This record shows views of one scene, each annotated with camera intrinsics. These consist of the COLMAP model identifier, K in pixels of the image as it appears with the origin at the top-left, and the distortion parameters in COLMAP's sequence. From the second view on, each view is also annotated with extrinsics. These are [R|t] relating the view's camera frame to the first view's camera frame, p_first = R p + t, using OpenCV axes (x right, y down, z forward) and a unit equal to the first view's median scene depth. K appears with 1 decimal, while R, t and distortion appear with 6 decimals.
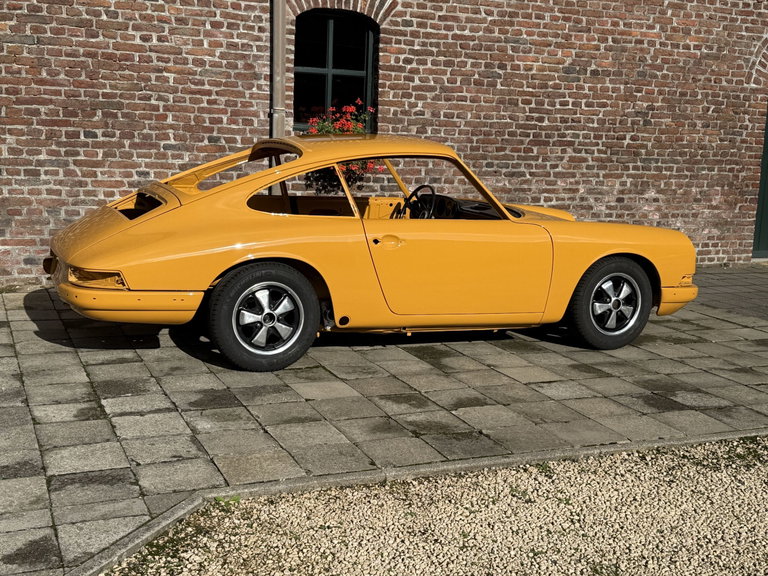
lens RADIAL K [[939.6, 0, 387.4], [0, 939.6, 292.7], [0, 0, 1]] dist [0.146056, 0.000000]
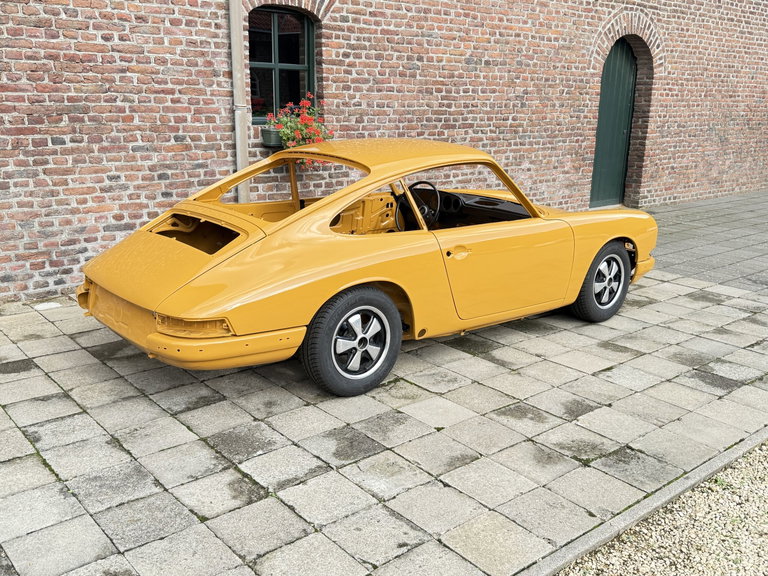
lens RADIAL K [[727.9, 0, 380.1], [0, 727.9, 292.9], [0, 0, 1]] dist [0.057047, 0.000000]
pose [[0.959150, -0.095077, 0.266441, -0.210965], [0.067893, 0.991669, 0.109465, -0.073061], [-0.274629, -0.086904, 0.957615, 0.191129]]
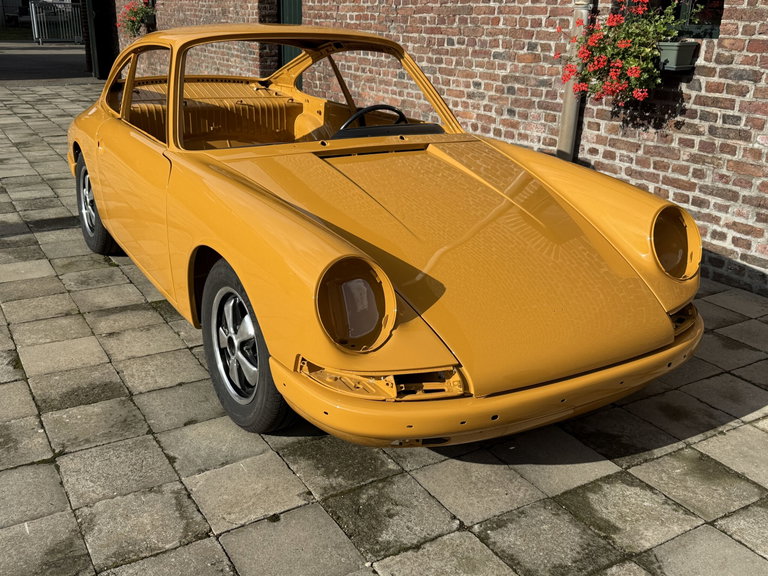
lens RADIAL K [[767.5, 0, 381.1], [0, 767.5, 292.6], [0, 0, 1]] dist [0.051496, 0.000000]
pose [[0.127727, 0.295748, -0.946688, 0.528546], [-0.195417, 0.943300, 0.268324, -0.119244], [0.972367, 0.150727, 0.178279, 0.817466]]
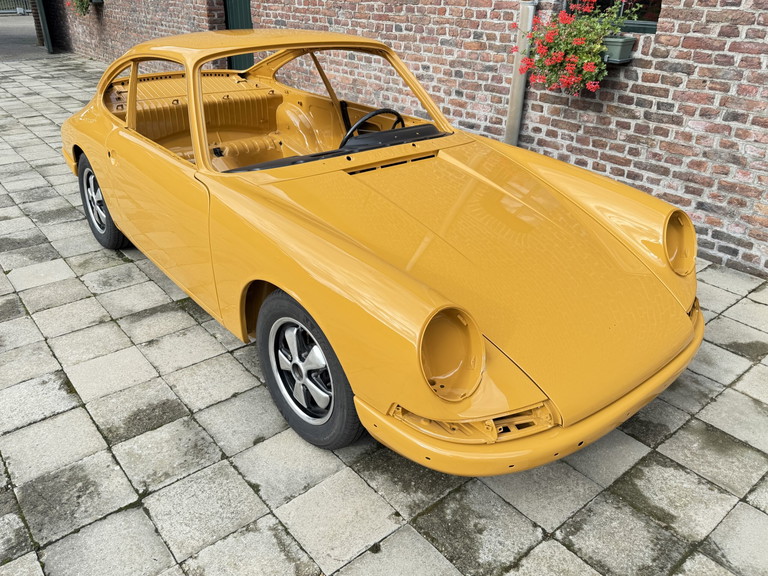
lens RADIAL K [[602.1, 0, 385.8], [0, 602.1, 289.2], [0, 0, 1]] dist [0.034281, -0.045509]
pose [[0.277565, 0.397952, -0.874410, 0.443602], [-0.177771, 0.915730, 0.360327, -0.136732], [0.944116, 0.055430, 0.324919, 0.761370]]
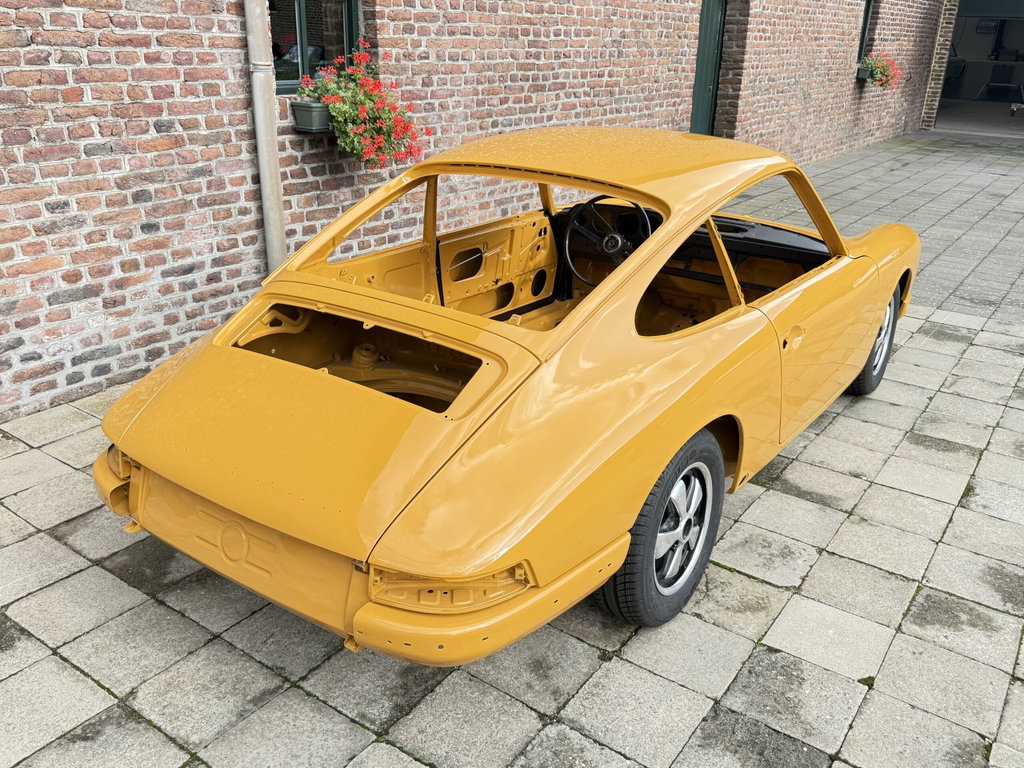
lens RADIAL K [[871.2, 0, 502.3], [0, 871.2, 386.4], [0, 0, 1]] dist [0.010865, -0.010616]
pose [[0.859267, -0.212076, 0.465493, -0.298250], [0.099419, 0.961893, 0.254713, -0.130482], [-0.501772, -0.172587, 0.847607, 0.447105]]
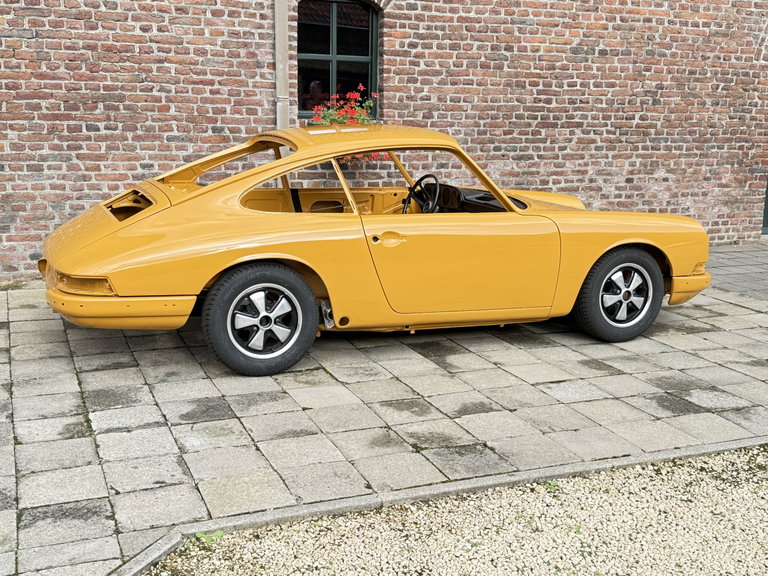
lens RADIAL K [[888.4, 0, 390.7], [0, 888.4, 290.4], [0, 0, 1]] dist [0.114530, 0.000000]
pose [[0.999682, -0.016129, -0.019379, 0.014001], [0.016756, 0.999327, 0.032641, -0.022071], [0.018839, -0.032955, 0.999279, 0.063877]]
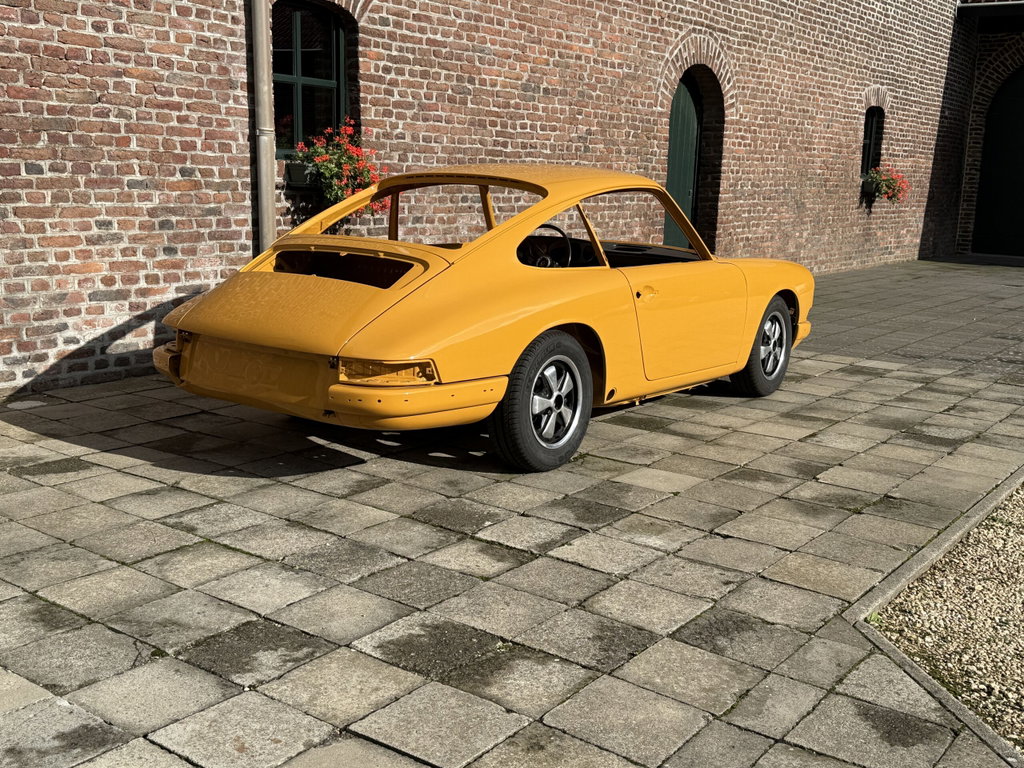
lens RADIAL K [[1098.9, 0, 505.4], [0, 1098.9, 387.4], [0, 0, 1]] dist [0.084894, 0.000000]
pose [[0.865356, -0.110793, 0.488757, -0.420668], [0.092698, 0.993814, 0.061157, -0.030700], [-0.492509, -0.007616, 0.870274, 0.158261]]
